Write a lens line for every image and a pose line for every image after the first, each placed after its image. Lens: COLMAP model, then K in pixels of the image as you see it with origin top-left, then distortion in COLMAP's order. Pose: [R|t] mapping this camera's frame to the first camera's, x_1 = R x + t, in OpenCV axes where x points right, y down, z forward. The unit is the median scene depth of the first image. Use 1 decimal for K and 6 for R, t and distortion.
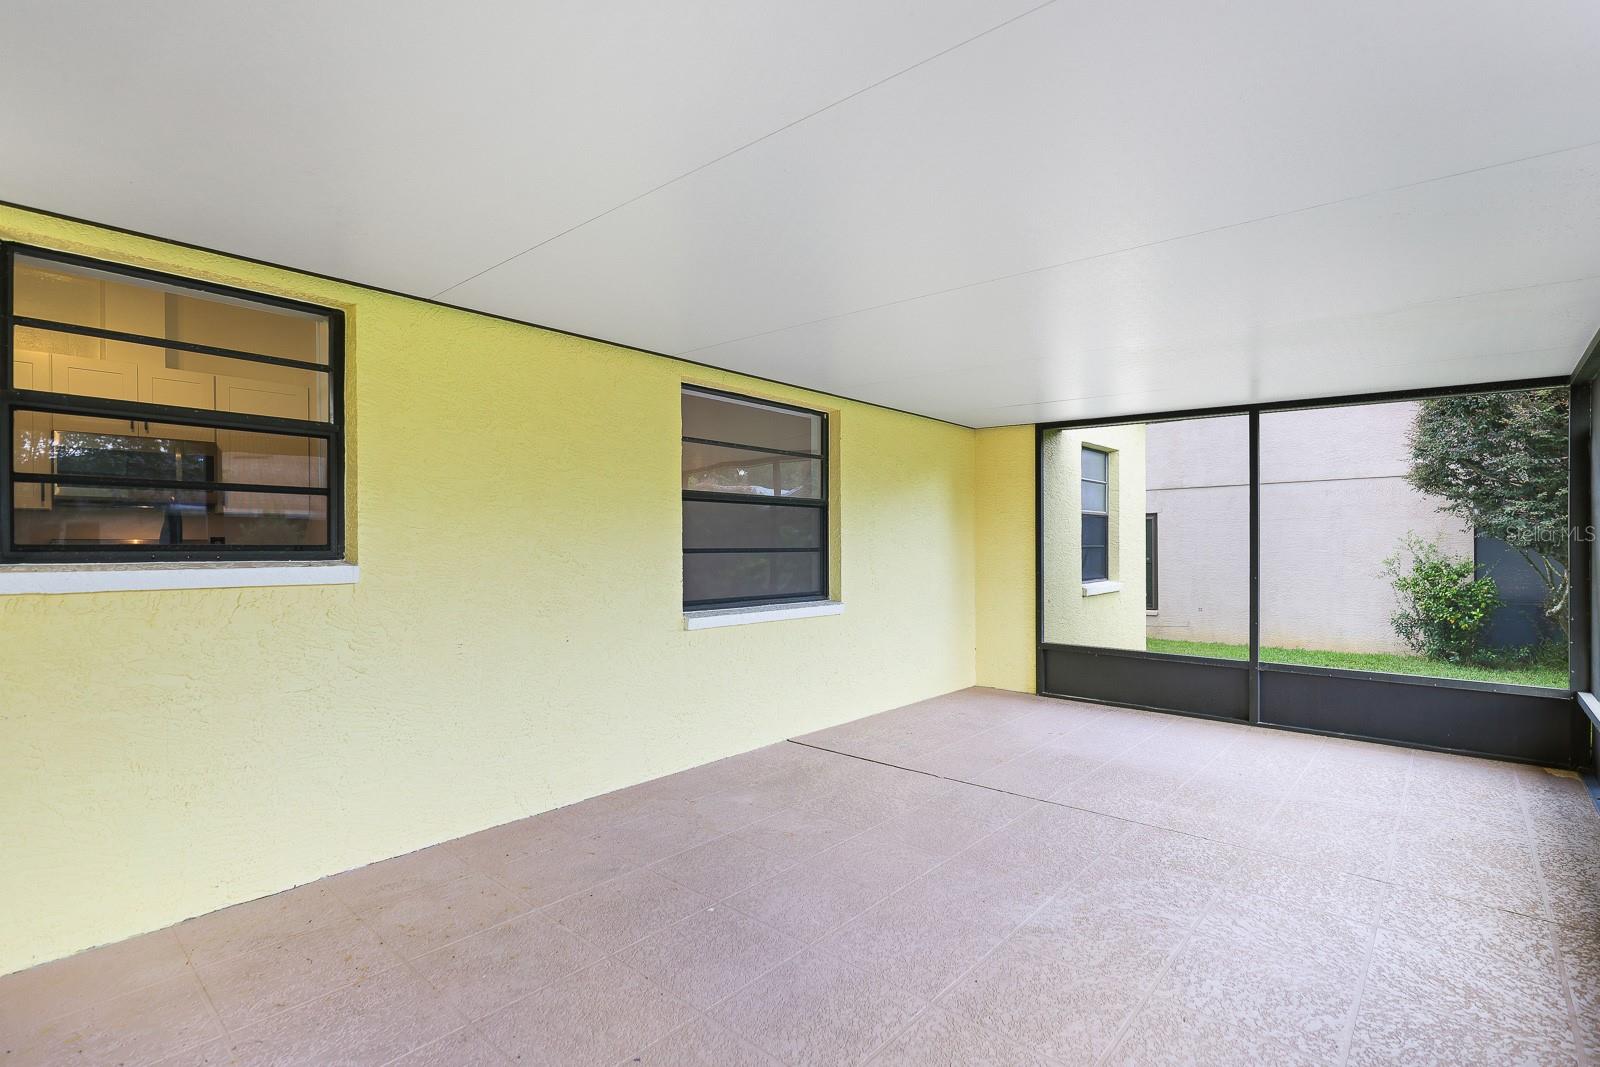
lens RADIAL K [[734.5, 0, 797.4], [0, 734.5, 539.5], [0, 0, 1]] dist [-0.000733, -0.000198]
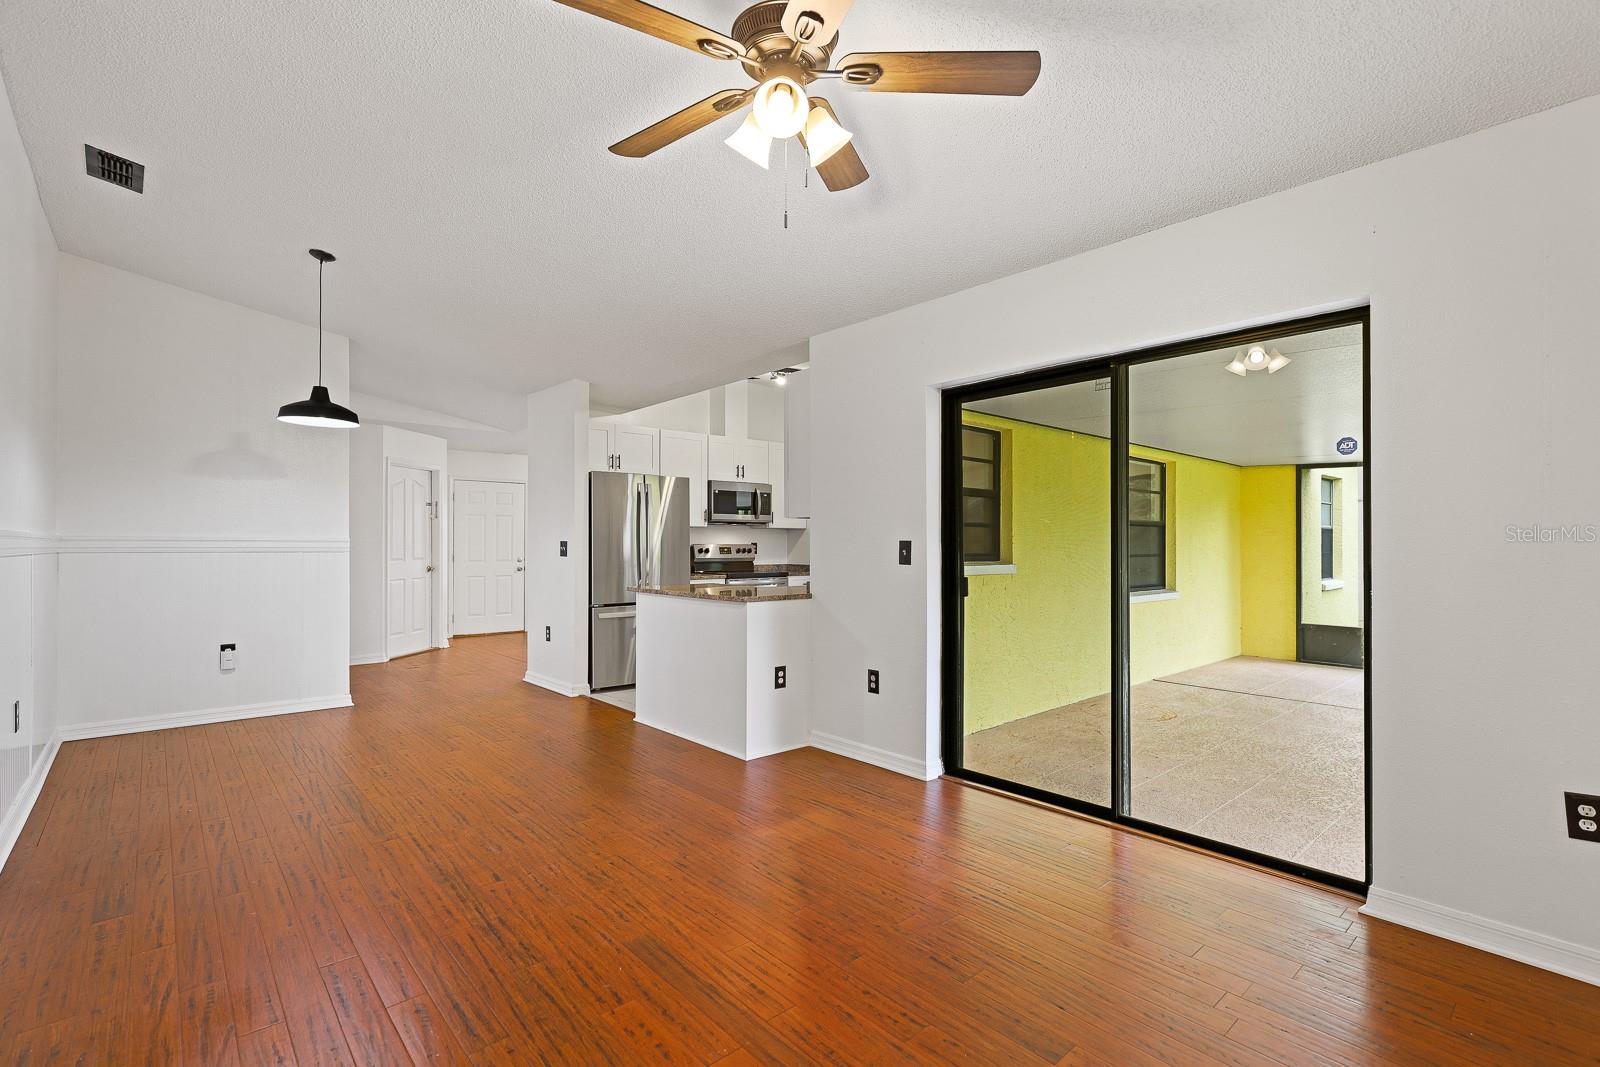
lens RADIAL K [[734.5, 0, 800.3], [0, 734.5, 542.4], [0, 0, 1]] dist [-0.000733, -0.000198]
pose [[0.994385, 0.002019, -0.105804, -0.456333], [-0.001937, 0.999998, 0.000880, -0.010552], [0.105805, -0.000670, 0.994387, -0.470036]]
